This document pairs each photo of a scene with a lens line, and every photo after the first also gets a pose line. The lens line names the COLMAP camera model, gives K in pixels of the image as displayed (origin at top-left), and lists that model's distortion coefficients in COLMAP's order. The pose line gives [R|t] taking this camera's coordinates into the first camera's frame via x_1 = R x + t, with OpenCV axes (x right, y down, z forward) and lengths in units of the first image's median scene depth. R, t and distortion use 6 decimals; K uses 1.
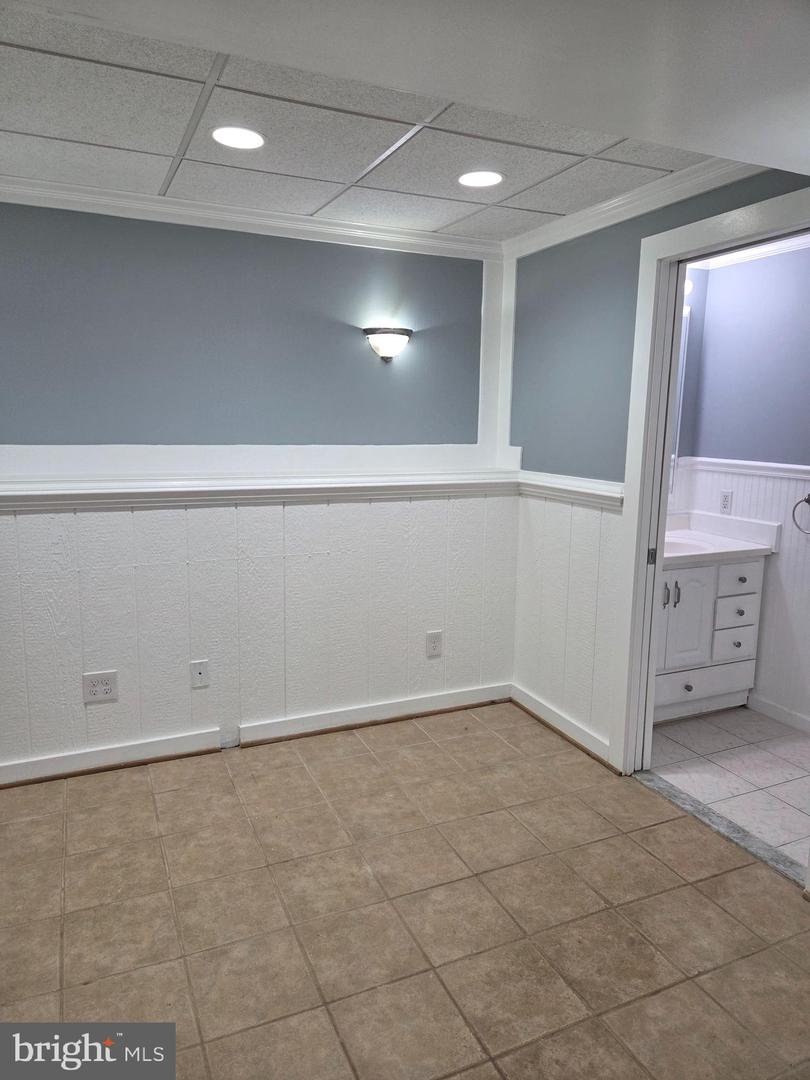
lens RADIAL K [[720.5, 0, 387.0], [0, 720.5, 537.4], [0, 0, 1]] dist [0.082629, -0.093500]
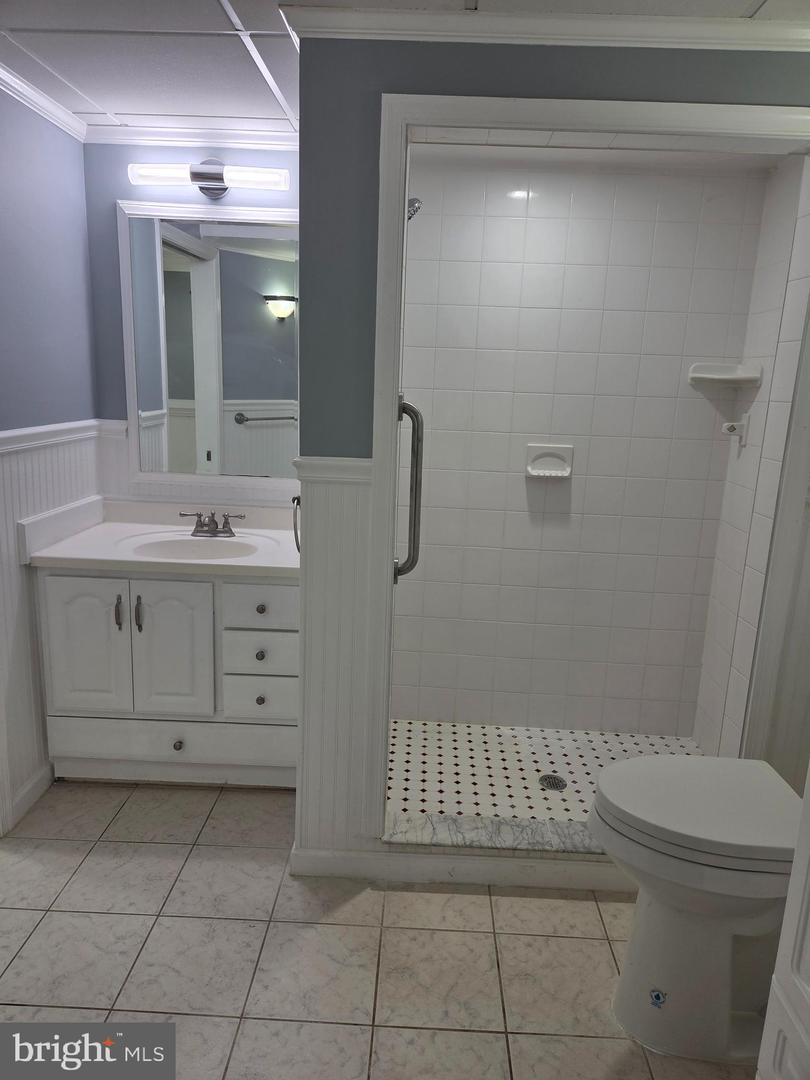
lens RADIAL K [[720.5, 0, 387.0], [0, 720.5, 537.4], [0, 0, 1]] dist [0.082629, -0.093500]
pose [[0.904264, 0.119826, -0.409816, 0.867375], [-0.103241, 0.992694, 0.062452, -0.063675], [0.414305, -0.014164, 0.910028, 0.433494]]
